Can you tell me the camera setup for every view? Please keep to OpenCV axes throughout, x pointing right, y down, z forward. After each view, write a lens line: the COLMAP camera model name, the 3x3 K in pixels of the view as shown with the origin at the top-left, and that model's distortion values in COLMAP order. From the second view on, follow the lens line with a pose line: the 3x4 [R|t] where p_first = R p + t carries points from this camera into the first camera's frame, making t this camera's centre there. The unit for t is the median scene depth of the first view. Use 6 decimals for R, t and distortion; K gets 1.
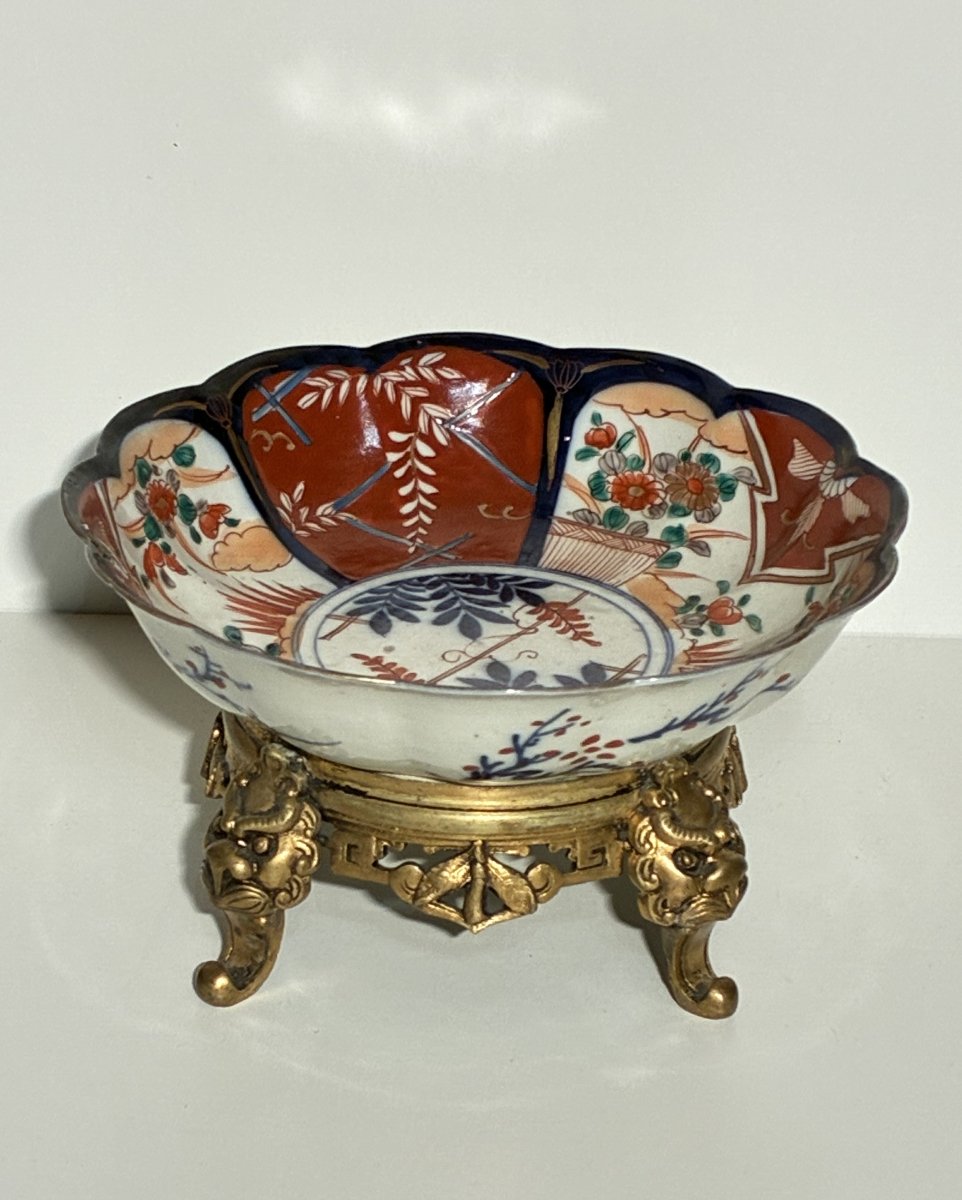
lens RADIAL K [[3084.7, 0, 481.0], [0, 3084.7, 600.0], [0, 0, 1]] dist [0.020907, -0.213766]
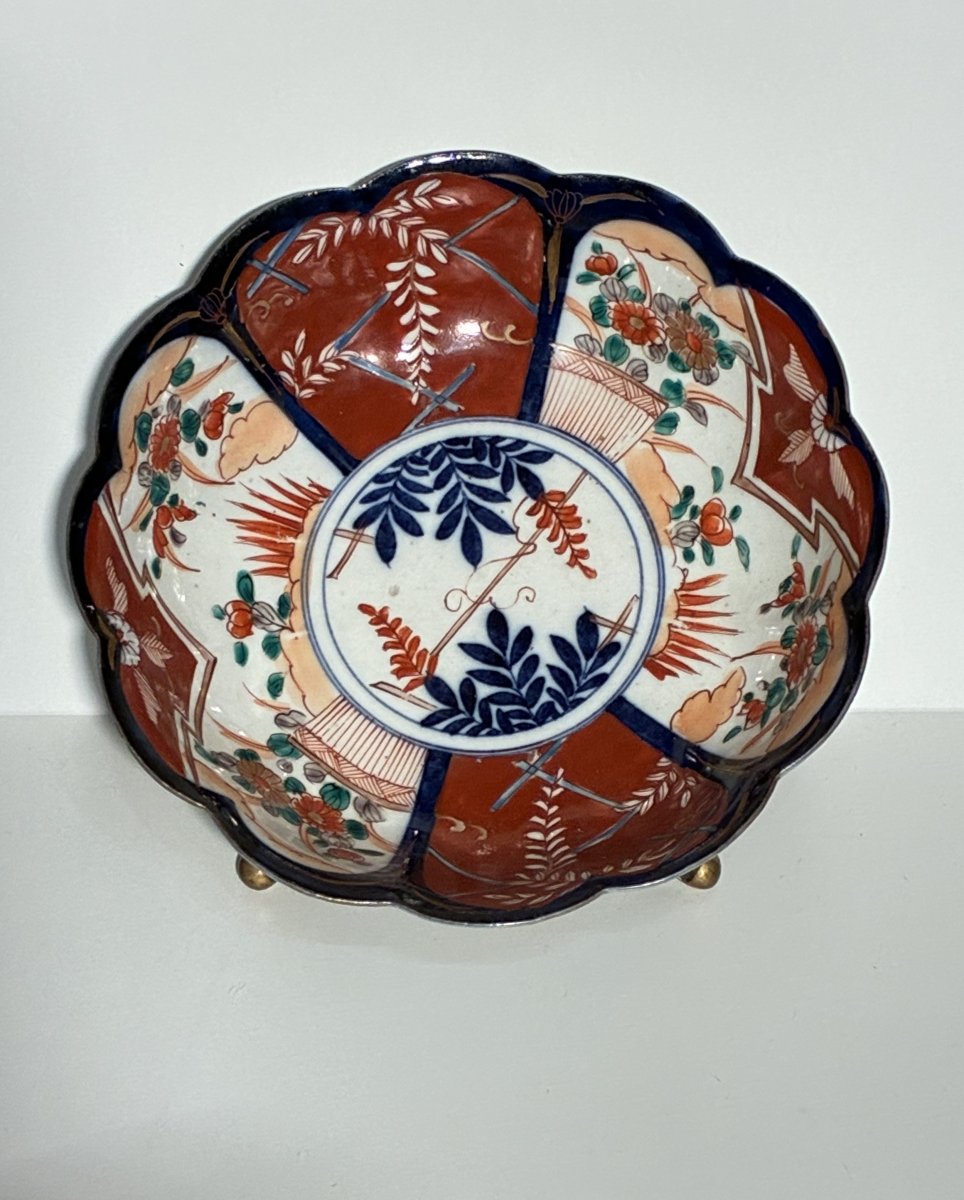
lens RADIAL K [[3084.7, 0, 482.0], [0, 3084.7, 600.0], [0, 0, 1]] dist [0.020907, -0.213766]
pose [[0.998675, -0.014165, -0.049468, 0.052777], [0.041555, 0.788983, 0.613008, -0.632393], [0.030346, -0.614251, 0.788527, 0.170577]]
